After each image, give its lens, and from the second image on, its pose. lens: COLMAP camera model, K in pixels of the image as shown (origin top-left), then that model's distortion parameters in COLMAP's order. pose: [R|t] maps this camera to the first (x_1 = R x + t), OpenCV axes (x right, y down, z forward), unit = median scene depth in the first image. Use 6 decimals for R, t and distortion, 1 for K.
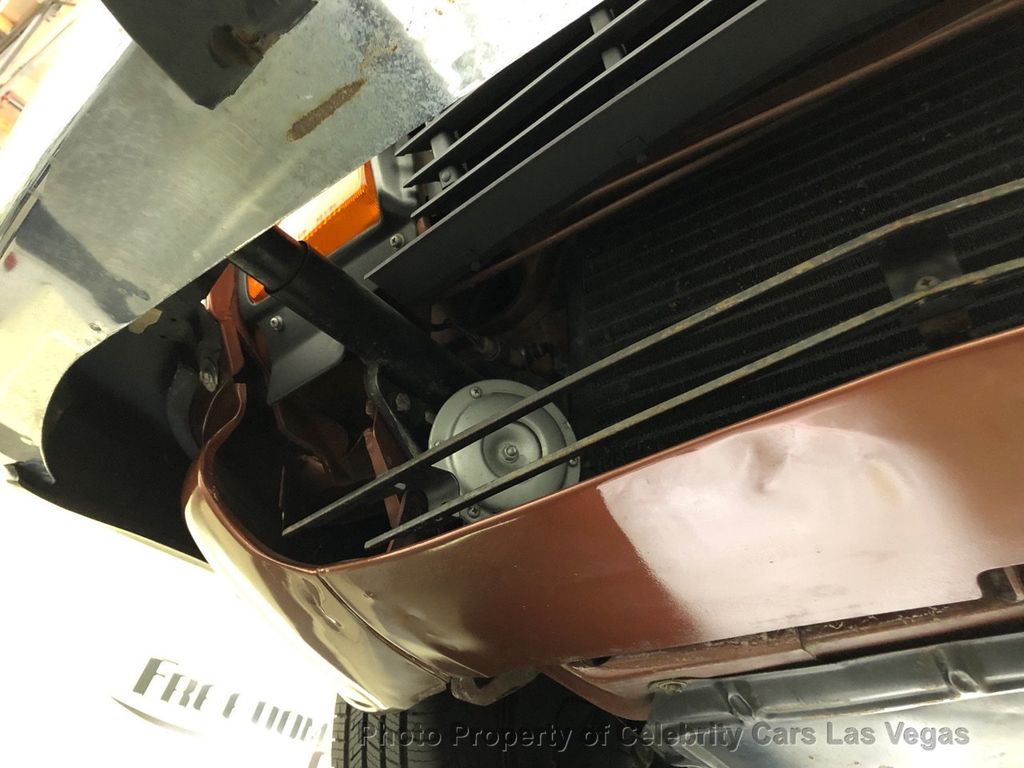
lens RADIAL K [[844.2, 0, 512.2], [0, 844.2, 383.1], [0, 0, 1]] dist [-0.010495, 0.015921]
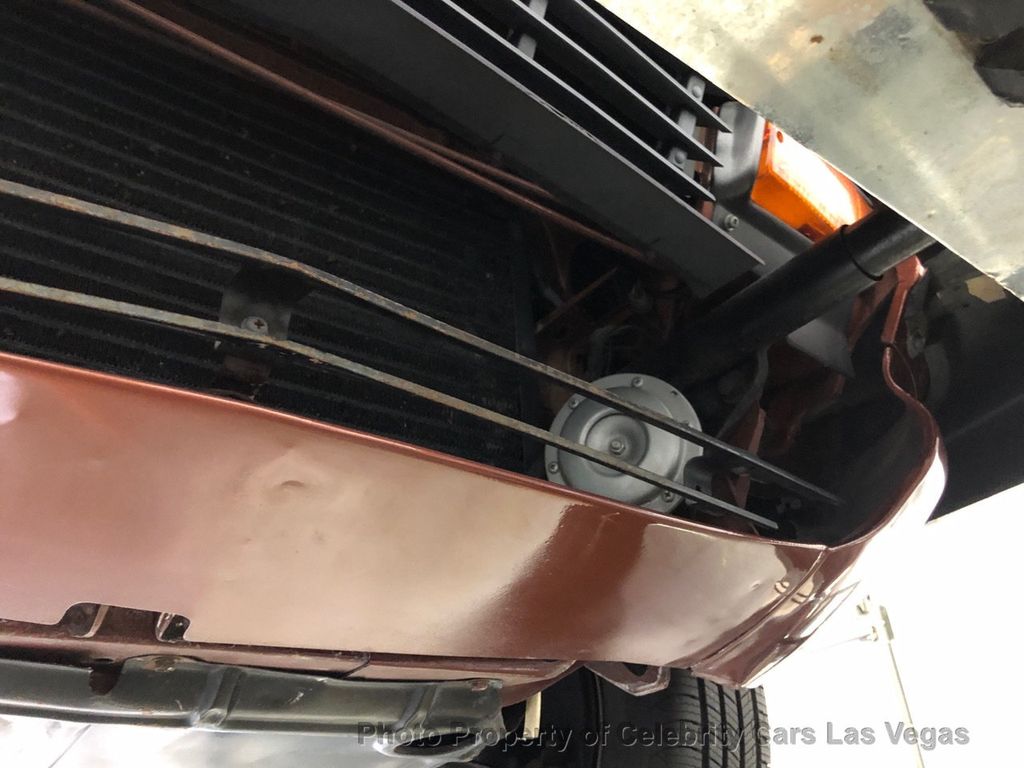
lens RADIAL K [[844.2, 0, 511.2], [0, 844.2, 385.9], [0, 0, 1]] dist [-0.010495, 0.015921]
pose [[0.337966, 0.450754, 0.826196, -0.159942], [-0.484740, 0.835828, -0.257720, 0.044406], [-0.806726, -0.313390, 0.500980, 0.277943]]
